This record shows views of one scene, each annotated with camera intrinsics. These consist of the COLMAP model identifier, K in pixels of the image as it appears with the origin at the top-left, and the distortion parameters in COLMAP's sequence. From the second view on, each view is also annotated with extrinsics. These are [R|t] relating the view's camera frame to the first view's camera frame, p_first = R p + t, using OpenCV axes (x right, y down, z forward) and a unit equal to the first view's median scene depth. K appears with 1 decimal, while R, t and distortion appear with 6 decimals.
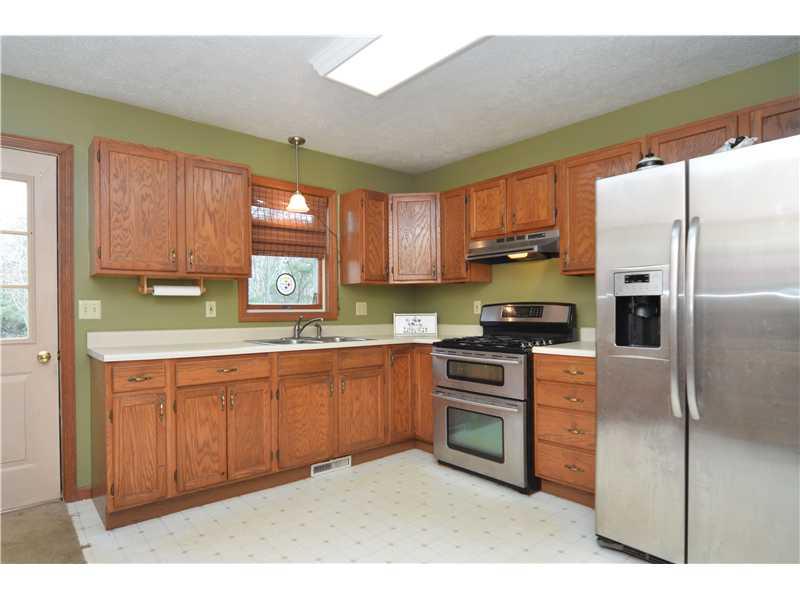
lens RADIAL K [[453.3, 0, 395.2], [0, 453.3, 311.9], [0, 0, 1]] dist [-0.034994, 0.000054]
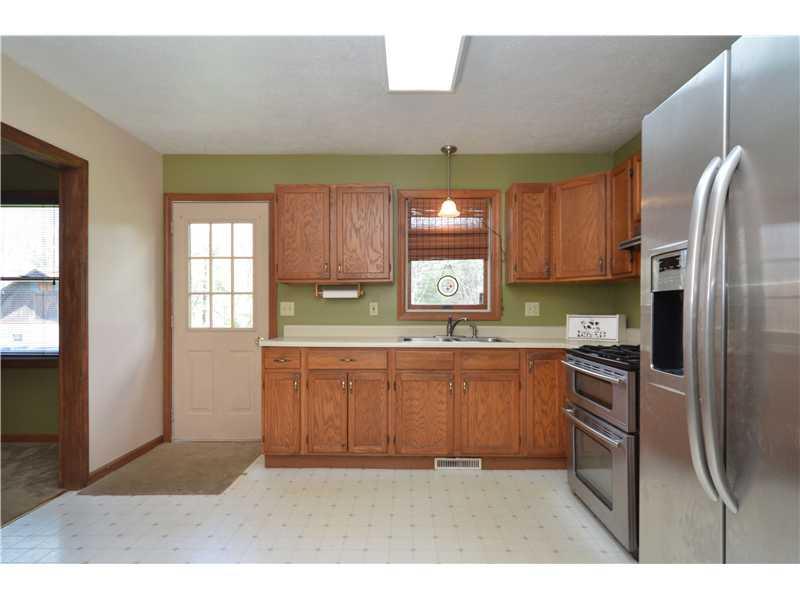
lens RADIAL K [[429.1, 0, 399.2], [0, 429.1, 311.1], [0, 0, 1]] dist [-0.020909, -0.000150]
pose [[0.756236, 0.008401, -0.654245, 0.379636], [-0.008908, 0.999957, 0.002543, -0.003389], [0.654238, 0.003905, 0.756279, 0.181630]]
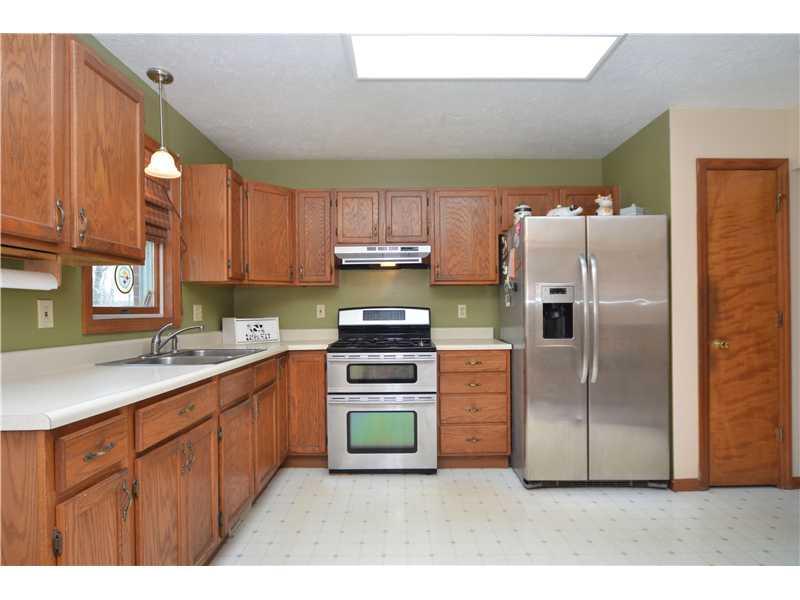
lens RADIAL K [[429.1, 0, 399.2], [0, 429.1, 311.1], [0, 0, 1]] dist [-0.020909, -0.000150]
pose [[0.646446, 0.000504, 0.762960, -0.525994], [0.007761, 0.999944, -0.007236, -0.002324], [-0.762920, 0.010599, 0.646406, 0.313653]]
